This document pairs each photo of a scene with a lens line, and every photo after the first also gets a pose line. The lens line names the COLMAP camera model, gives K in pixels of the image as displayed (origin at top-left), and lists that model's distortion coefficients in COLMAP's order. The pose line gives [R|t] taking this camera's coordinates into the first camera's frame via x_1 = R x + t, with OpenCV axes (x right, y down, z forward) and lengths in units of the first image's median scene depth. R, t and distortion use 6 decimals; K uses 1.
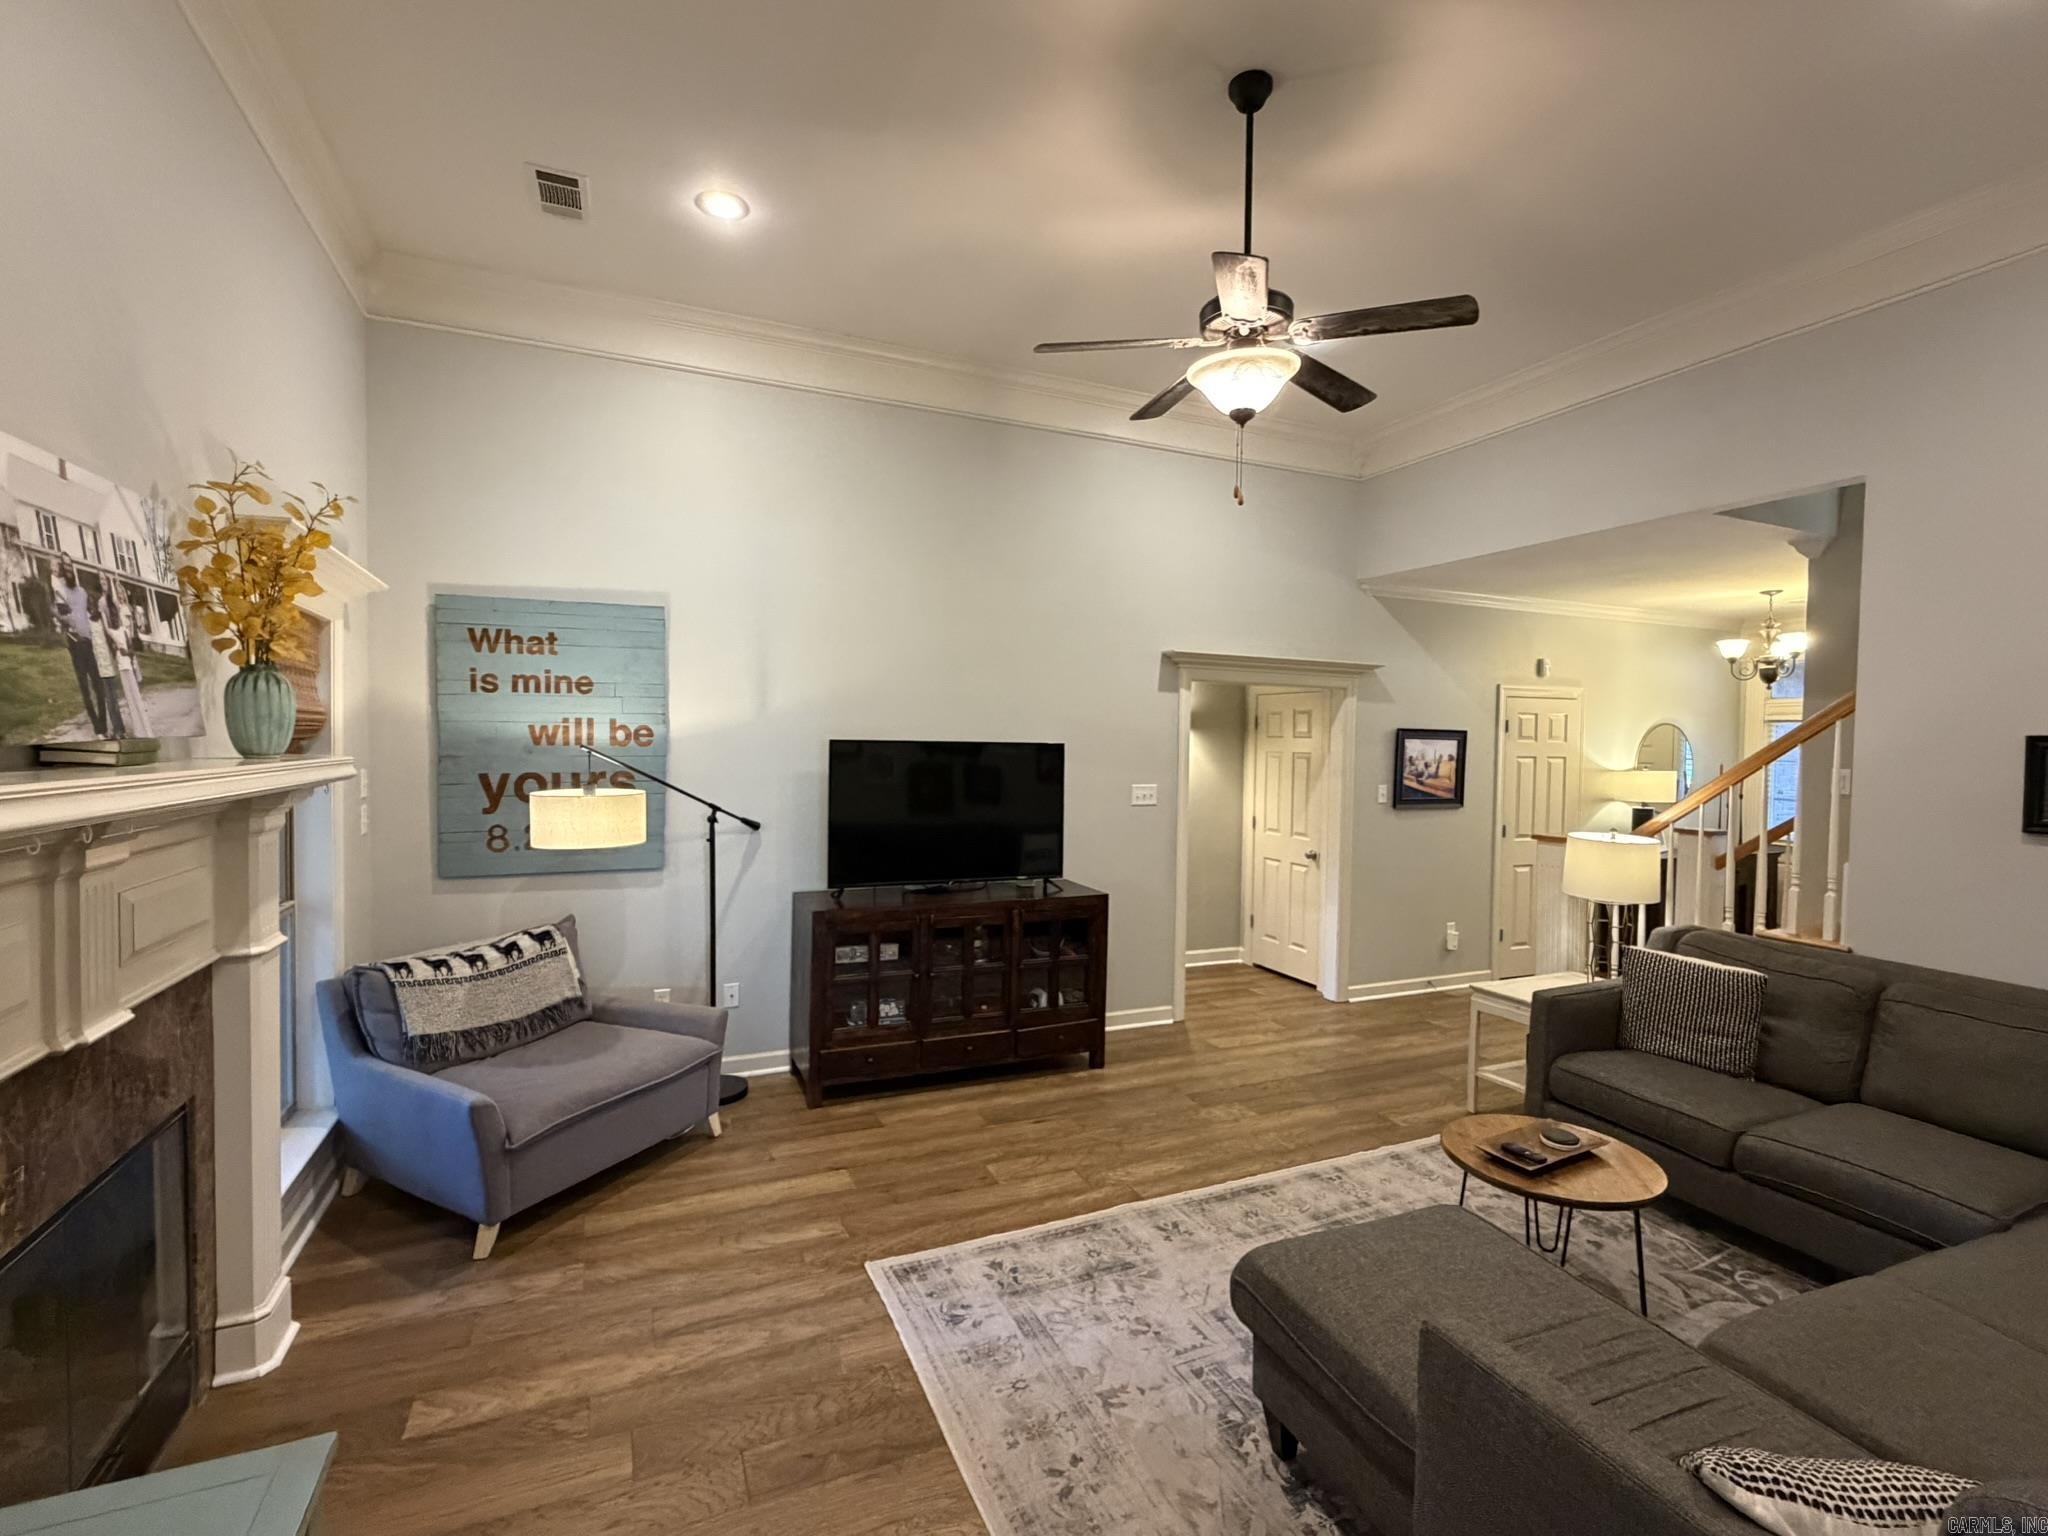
lens RADIAL K [[940.1, 0, 1021.2], [0, 940.1, 772.6], [0, 0, 1]] dist [-0.001718, 0.000117]
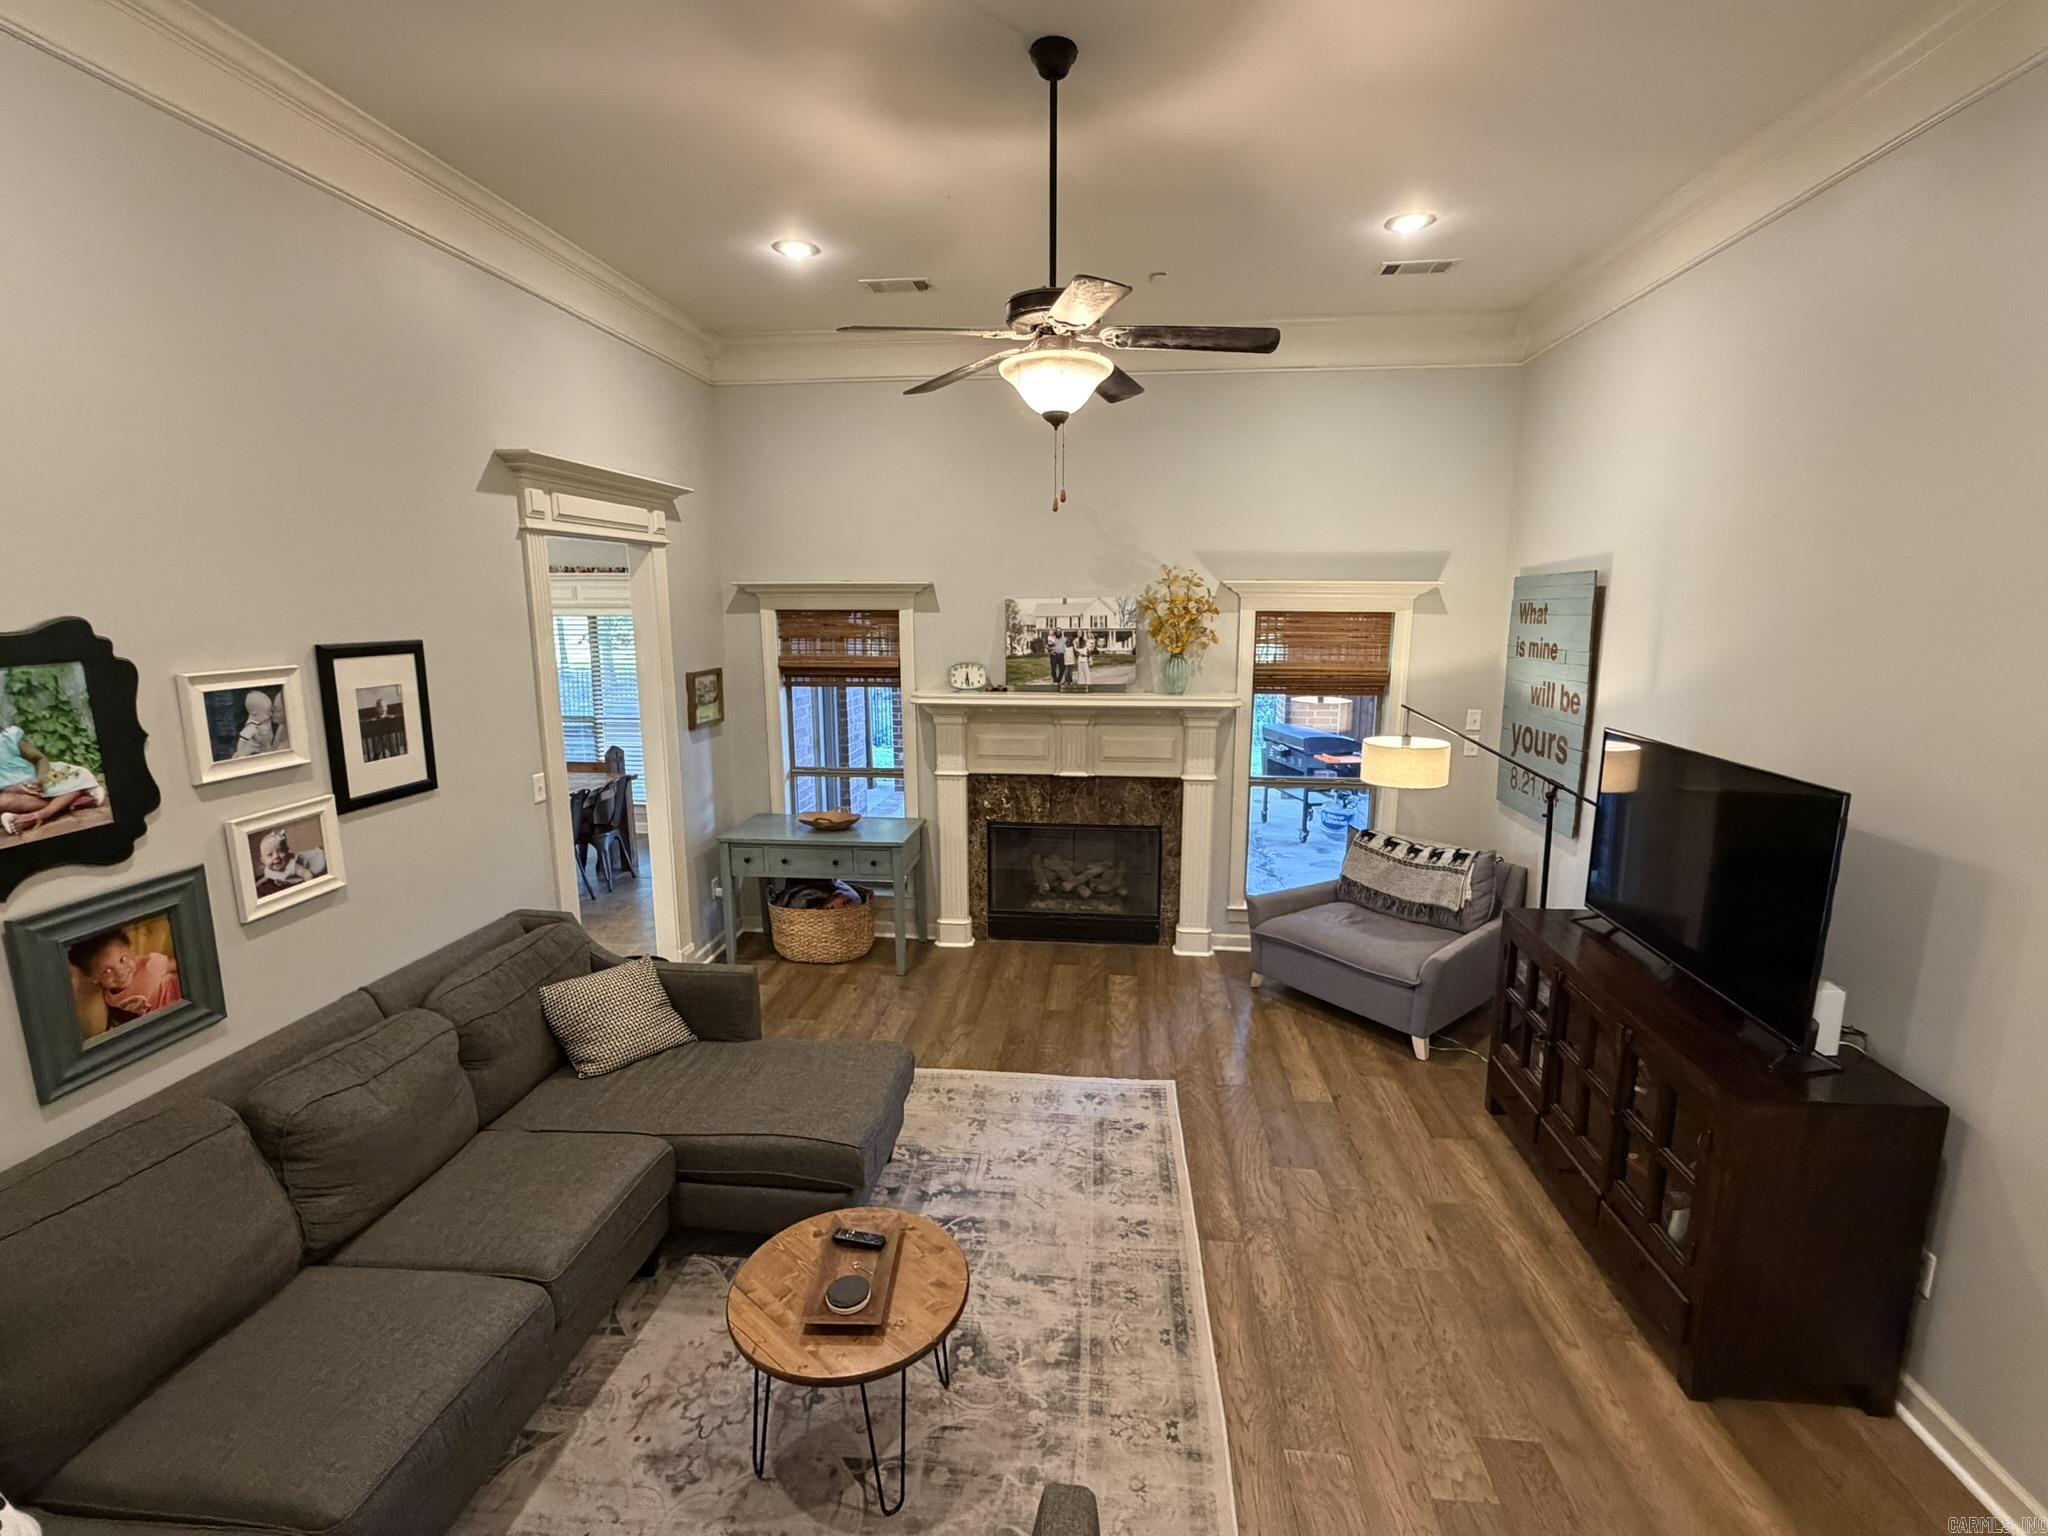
lens RADIAL K [[940.1, 0, 1021.2], [0, 940.1, 772.6], [0, 0, 1]] dist [-0.001718, 0.000117]
pose [[-0.502485, 0.143608, -0.852576, 1.047072], [-0.034899, 0.981936, 0.185966, -0.183863], [0.863882, 0.123199, -0.488396, 1.371880]]
